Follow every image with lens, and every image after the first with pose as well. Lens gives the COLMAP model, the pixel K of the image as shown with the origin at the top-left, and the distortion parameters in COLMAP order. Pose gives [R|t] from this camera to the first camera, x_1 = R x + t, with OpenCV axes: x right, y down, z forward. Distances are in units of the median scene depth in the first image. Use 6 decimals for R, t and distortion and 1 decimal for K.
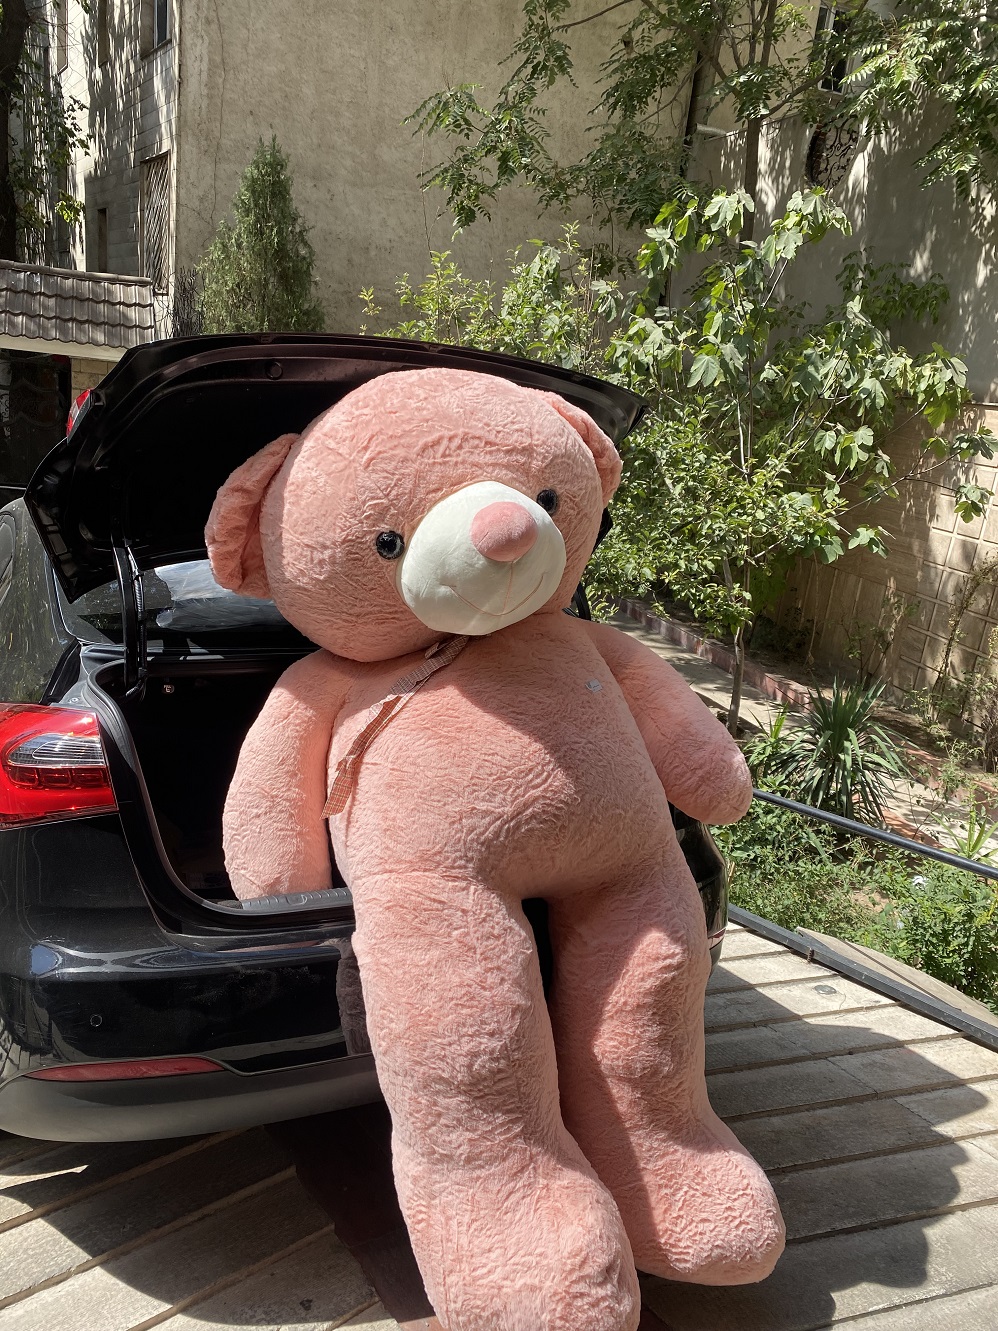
lens RADIAL K [[1012.4, 0, 484.2], [0, 1012.4, 656.7], [0, 0, 1]] dist [0.030511, -0.022134]
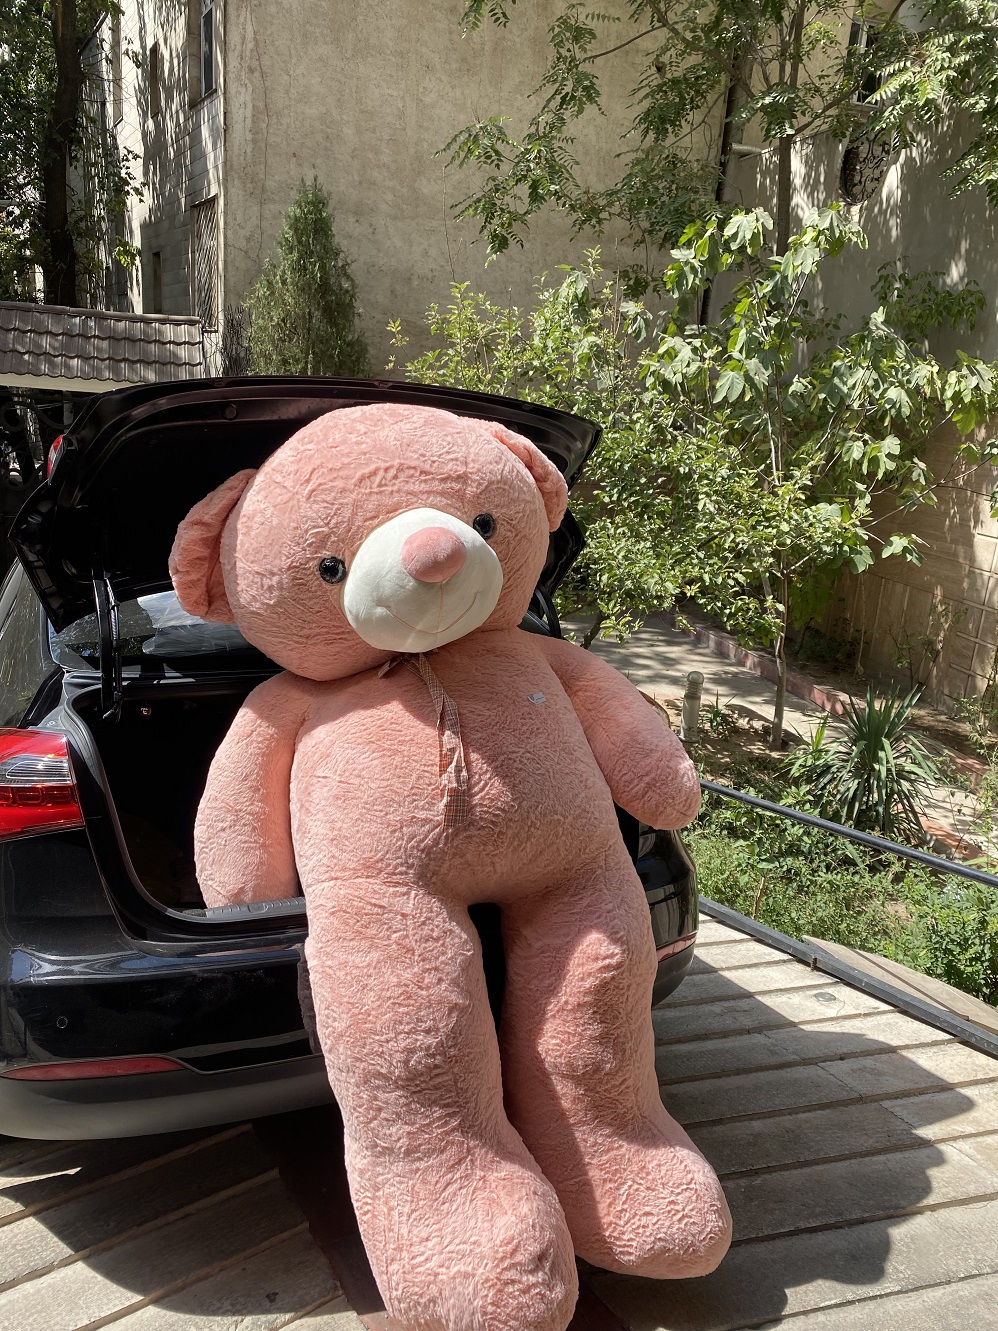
lens RADIAL K [[1012.4, 0, 500.5], [0, 1012.4, 645.6], [0, 0, 1]] dist [0.030511, -0.022134]
pose [[0.998563, -0.025887, -0.046933, 0.105120], [0.024468, 0.999233, -0.030574, 0.004619], [0.047689, 0.029382, 0.998430, -0.043979]]
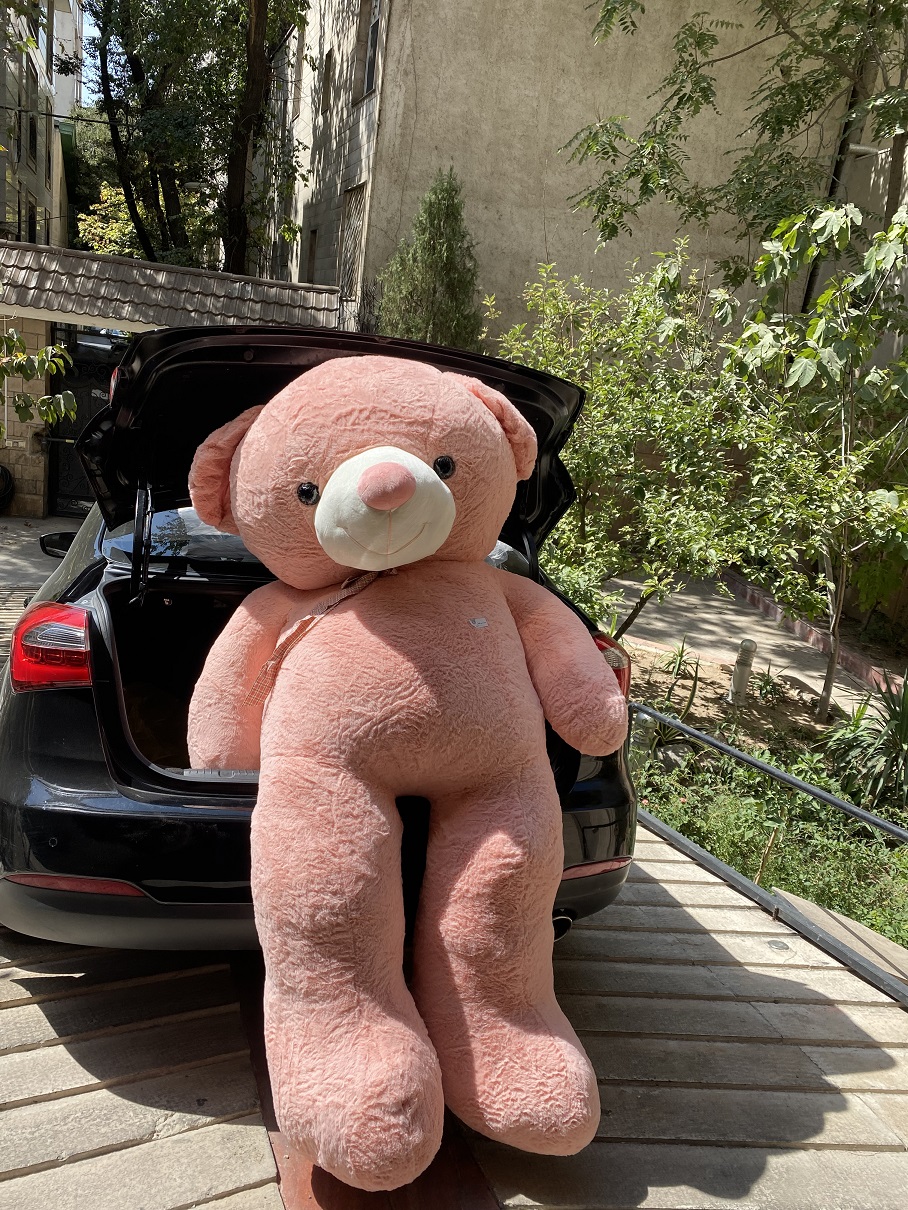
lens RADIAL K [[920.4, 0, 440.5], [0, 920.4, 589.9], [0, 0, 1]] dist [0.030511, -0.022134]
pose [[0.974367, 0.072086, -0.213104, 0.252290], [-0.080622, 0.996243, -0.031627, 0.024358], [0.210024, 0.047997, 0.976517, -0.054544]]
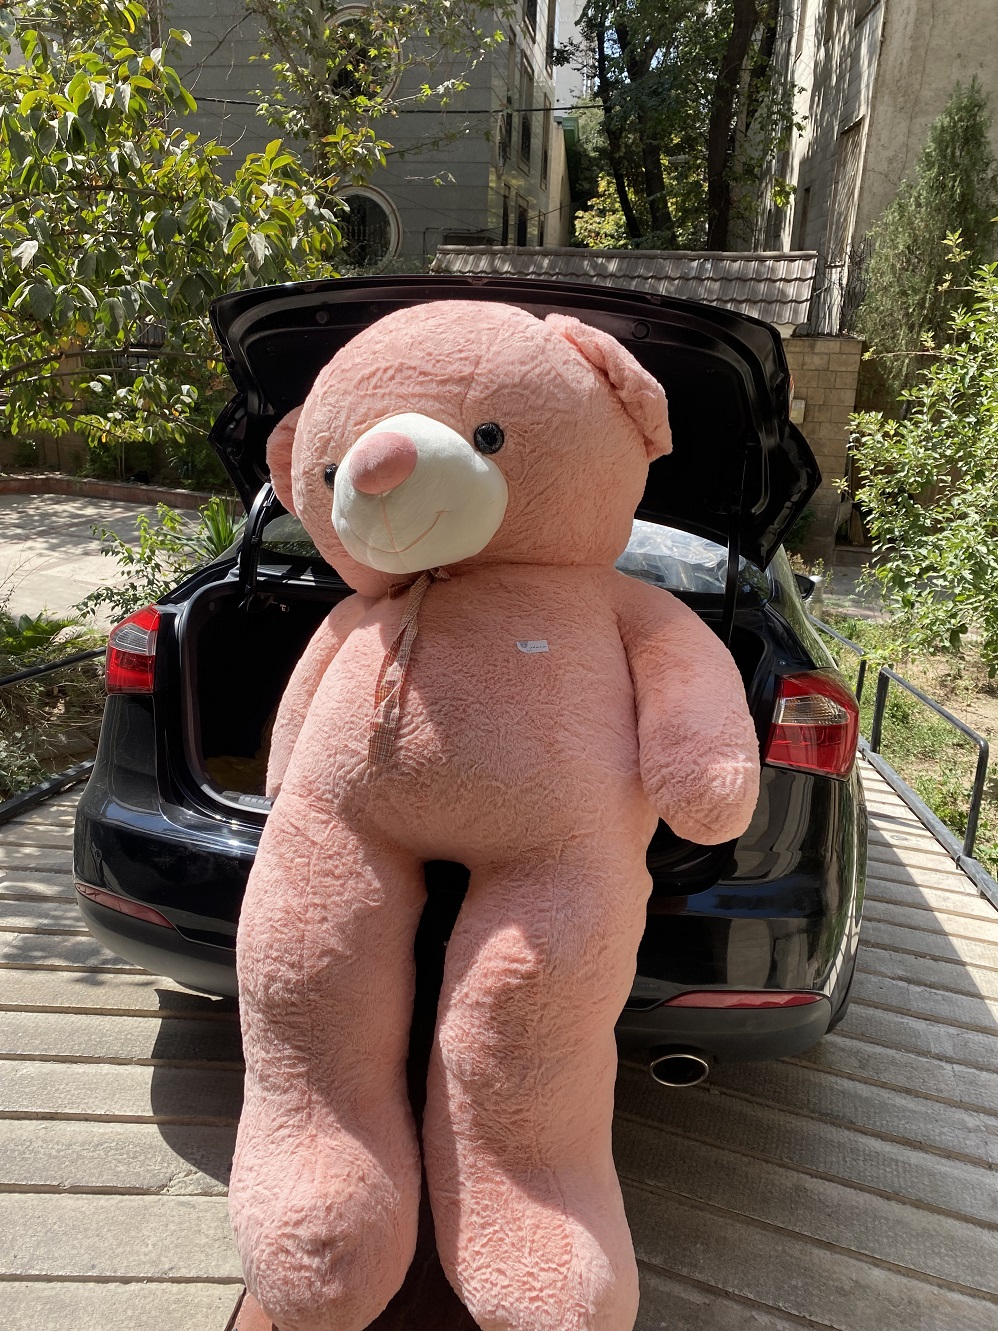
lens RADIAL K [[1012.4, 0, 489.4], [0, 1012.4, 643.8], [0, 0, 1]] dist [0.030511, -0.022134]
pose [[0.772413, 0.123065, -0.623083, 0.546672], [-0.119446, 0.991690, 0.047796, -0.009269], [0.623787, 0.037507, 0.780694, 0.244124]]
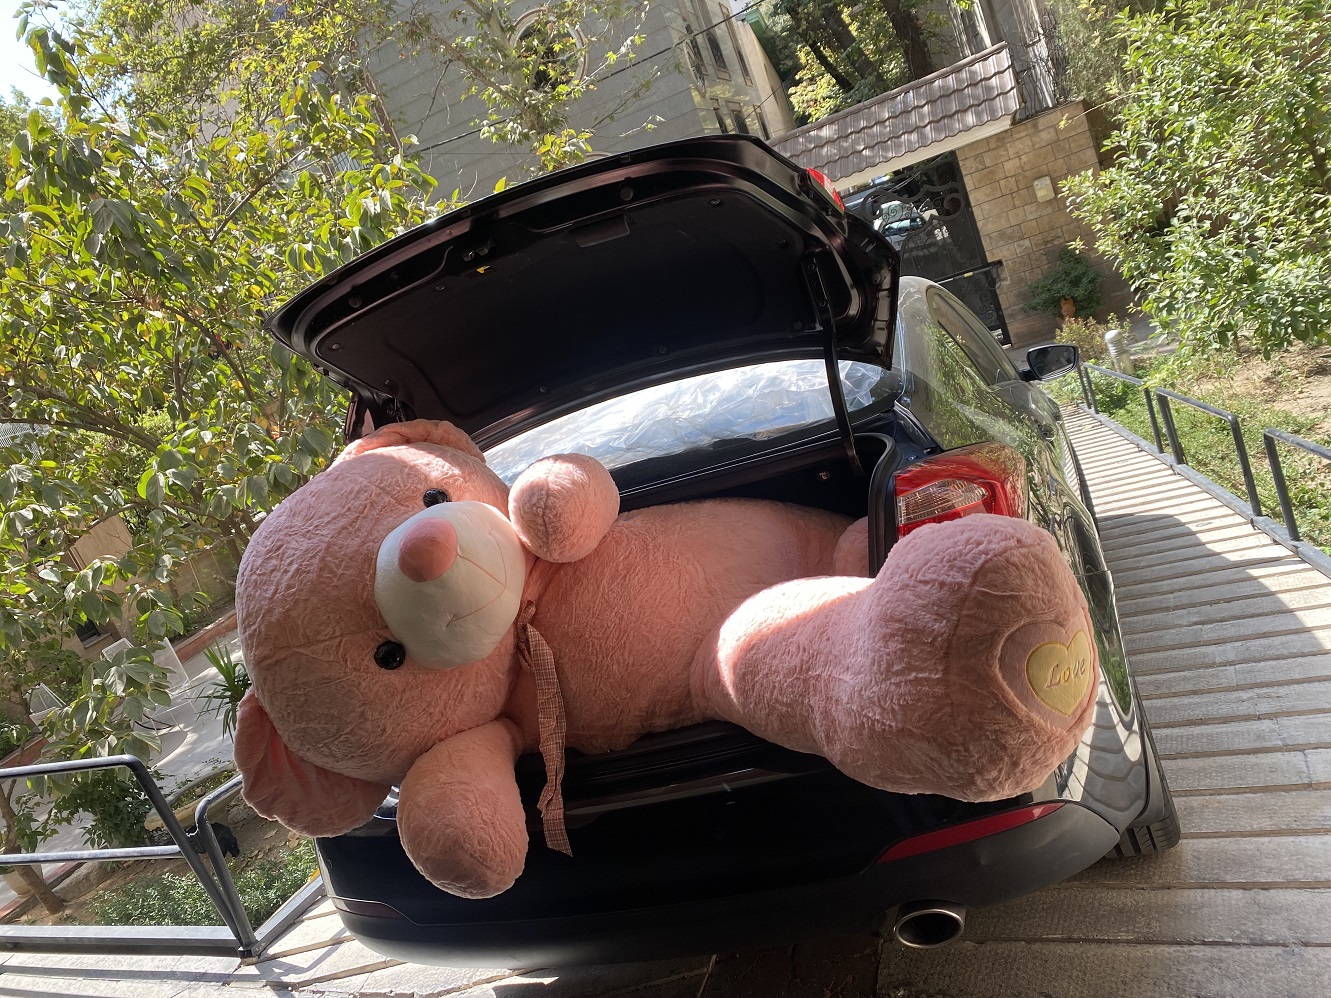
lens RADIAL K [[1012.4, 0, 673.2], [0, 1012.4, 486.8], [0, 0, 1]] dist [0.030511, -0.022134]
pose [[0.637077, -0.174259, -0.750844, 0.911422], [0.236983, 0.971209, -0.024327, 0.066034], [0.733466, -0.162439, 0.660031, 0.017515]]
